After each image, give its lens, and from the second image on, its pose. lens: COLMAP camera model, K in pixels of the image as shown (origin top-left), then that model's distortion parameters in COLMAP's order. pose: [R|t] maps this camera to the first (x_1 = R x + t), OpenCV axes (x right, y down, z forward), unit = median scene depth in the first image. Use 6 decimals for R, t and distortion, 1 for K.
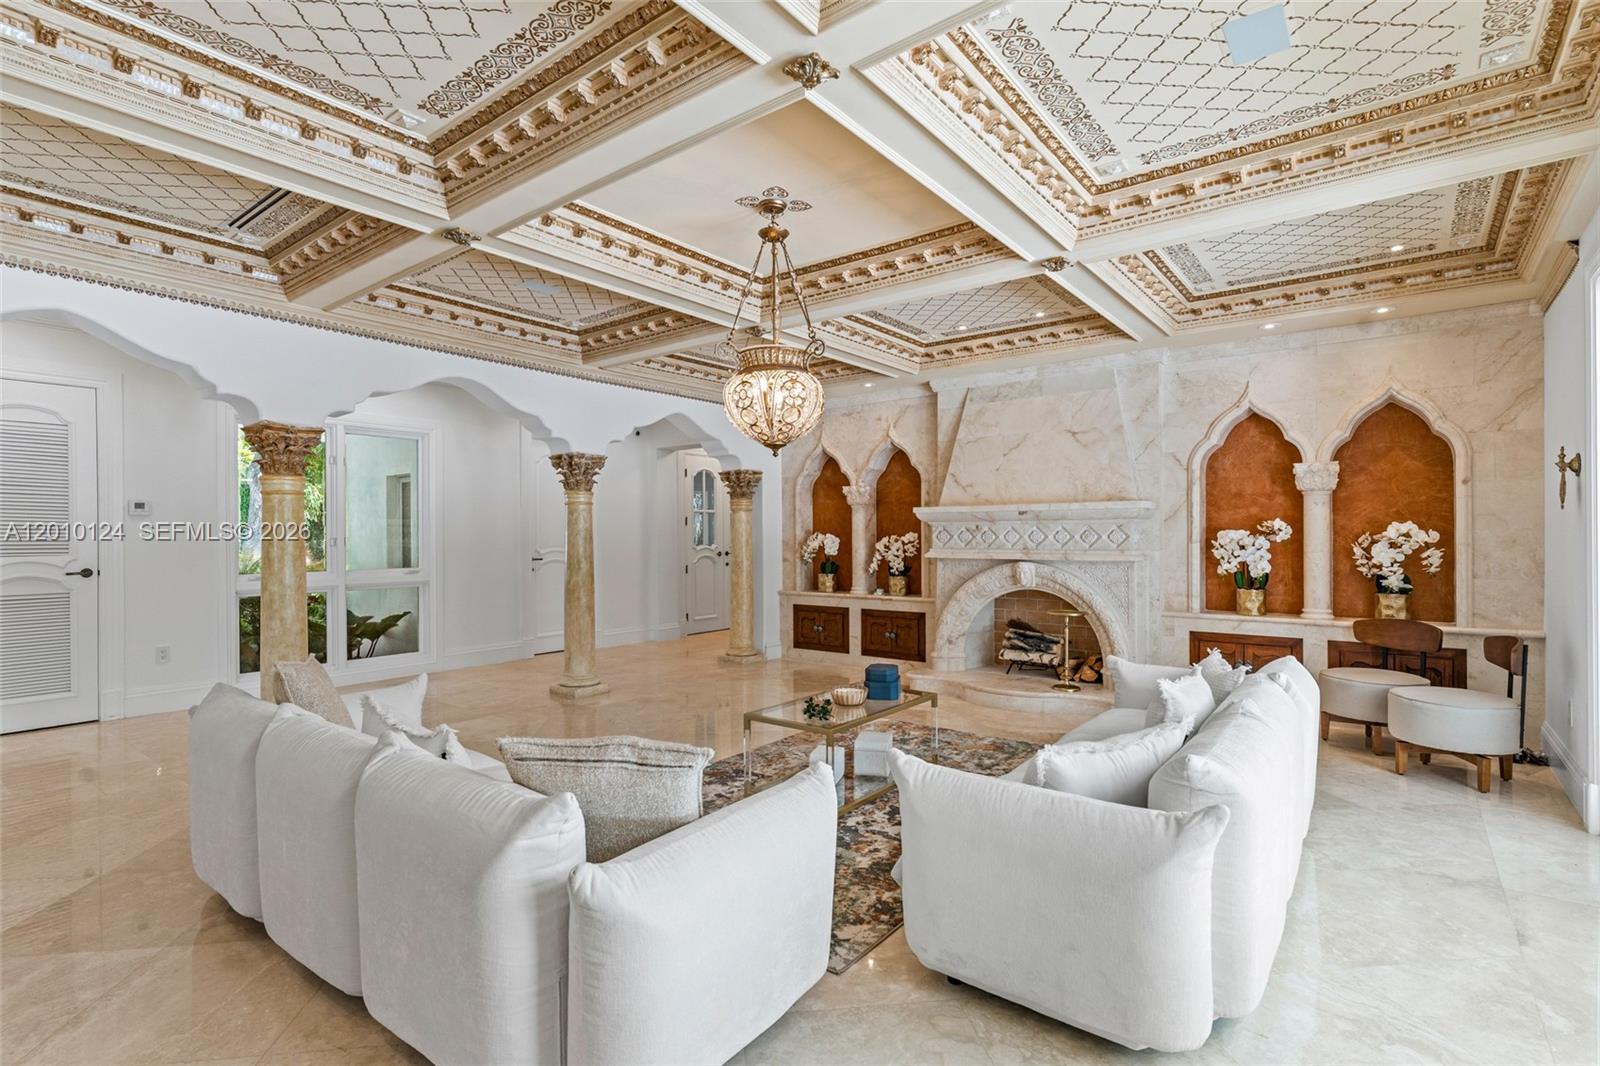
lens RADIAL K [[770.2, 0, 796.5], [0, 770.2, 534.2], [0, 0, 1]] dist [0.002548, -0.000267]
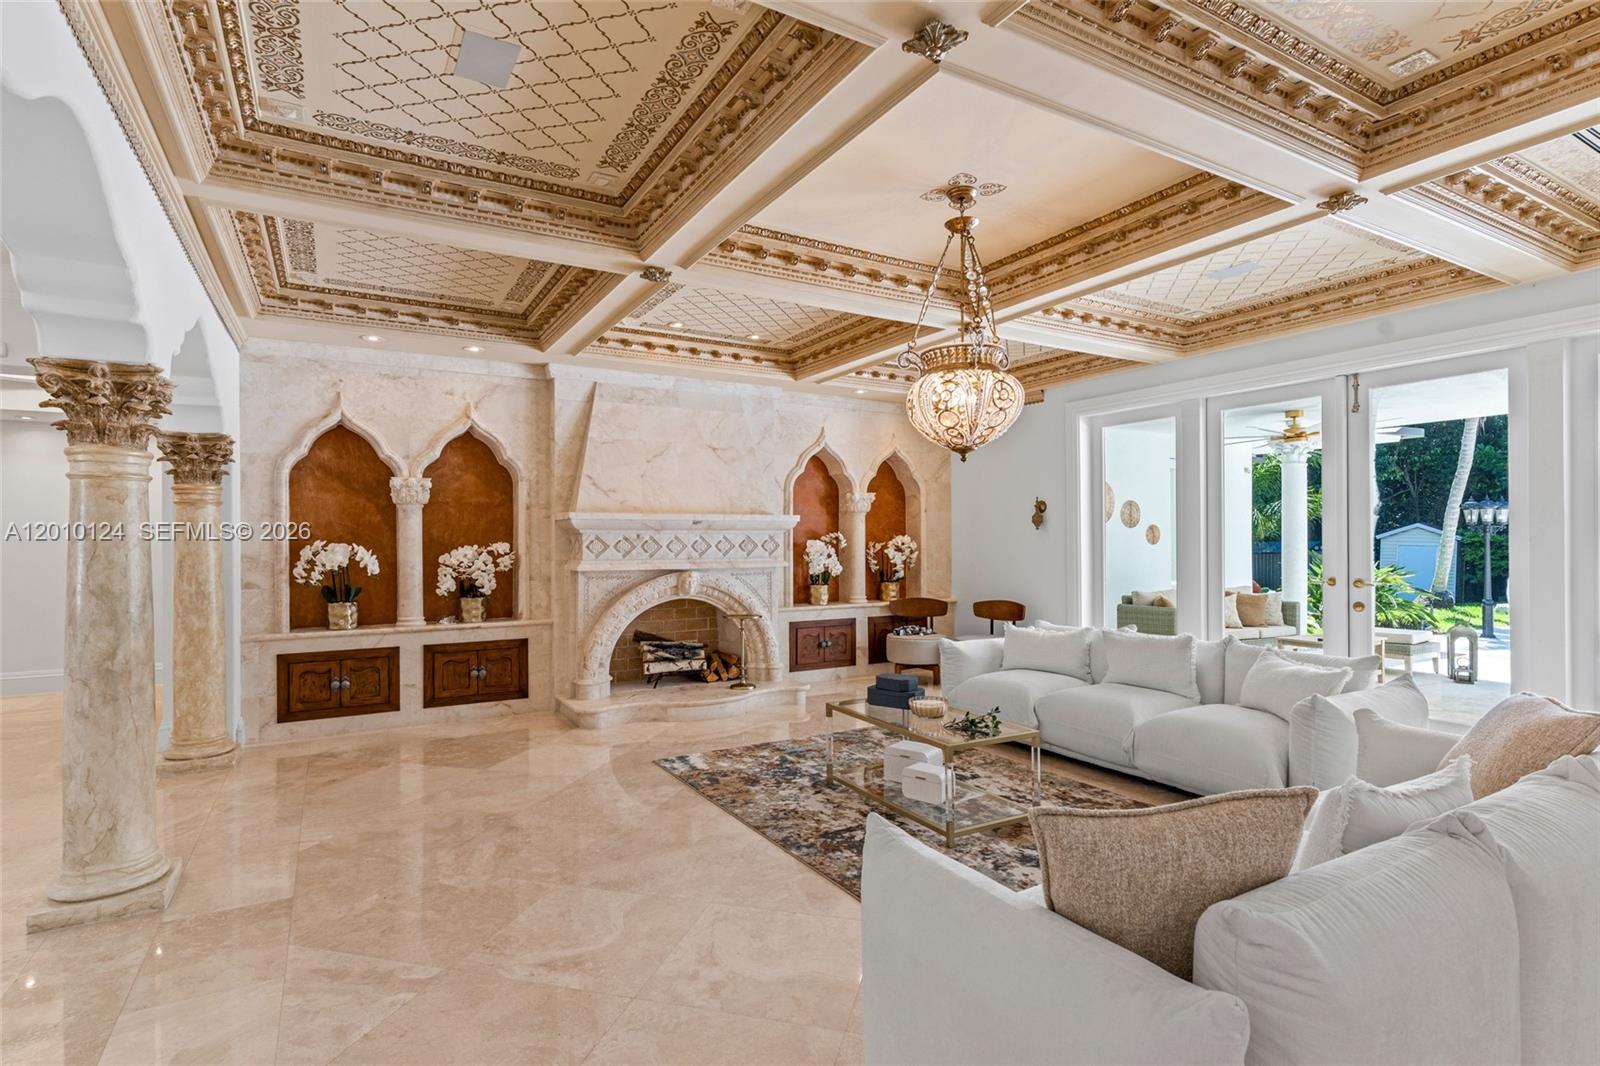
lens RADIAL K [[770.2, 0, 792.1], [0, 770.2, 538.6], [0, 0, 1]] dist [0.002548, -0.000267]
pose [[0.382375, 0.001702, 0.924006, -0.515179], [-0.000580, 0.999999, -0.001602, -0.004794], [-0.924007, 0.000076, 0.382376, 0.436321]]
